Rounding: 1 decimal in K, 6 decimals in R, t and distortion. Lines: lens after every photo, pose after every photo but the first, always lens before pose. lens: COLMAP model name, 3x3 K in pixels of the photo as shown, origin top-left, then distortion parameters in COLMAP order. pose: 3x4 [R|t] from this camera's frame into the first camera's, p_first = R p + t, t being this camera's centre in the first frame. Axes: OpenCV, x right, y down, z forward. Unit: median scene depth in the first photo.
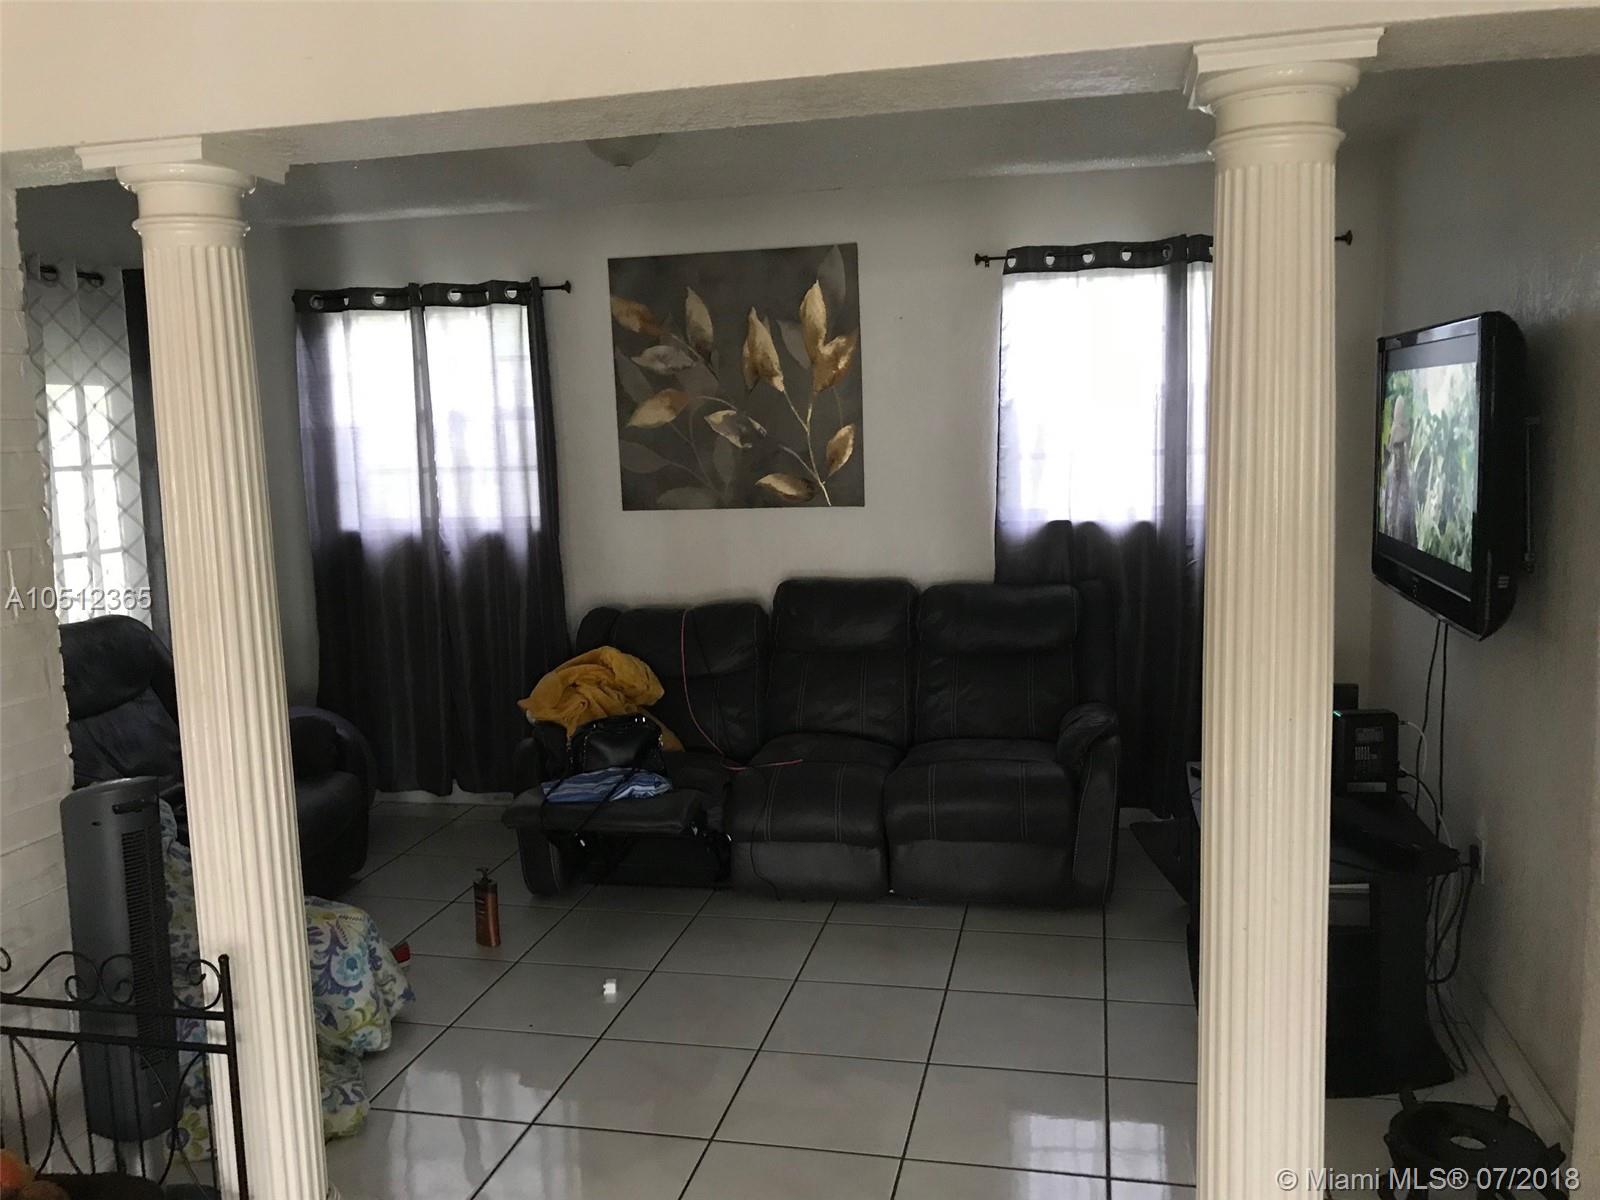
lens RADIAL K [[1319.4, 0, 796.9], [0, 1319.4, 602.3], [0, 0, 1]] dist [0.090759, -0.000408]
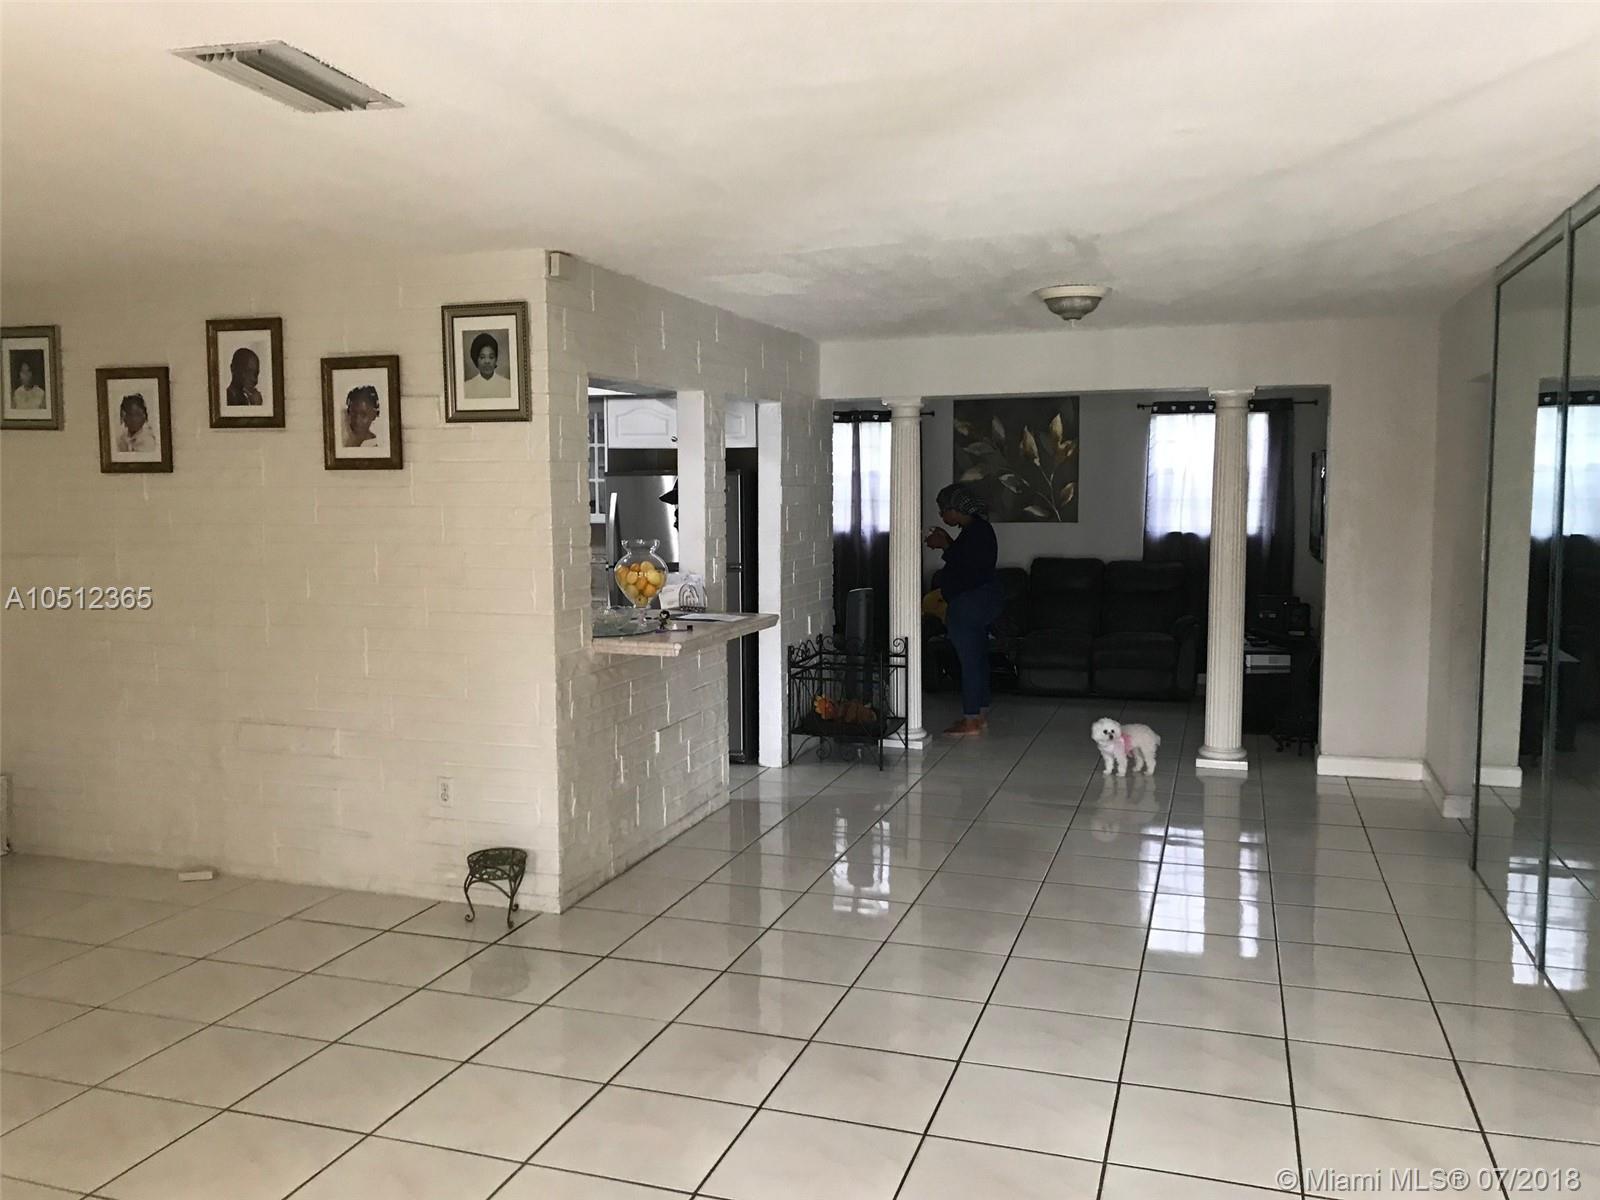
lens RADIAL K [[1319.4, 0, 800.4], [0, 1319.4, 598.1], [0, 0, 1]] dist [0.090759, -0.000408]
pose [[0.995331, 0.033683, -0.090455, -0.187875], [-0.037699, 0.998361, -0.043061, 0.149330], [0.088856, 0.046270, 0.994969, -1.078911]]
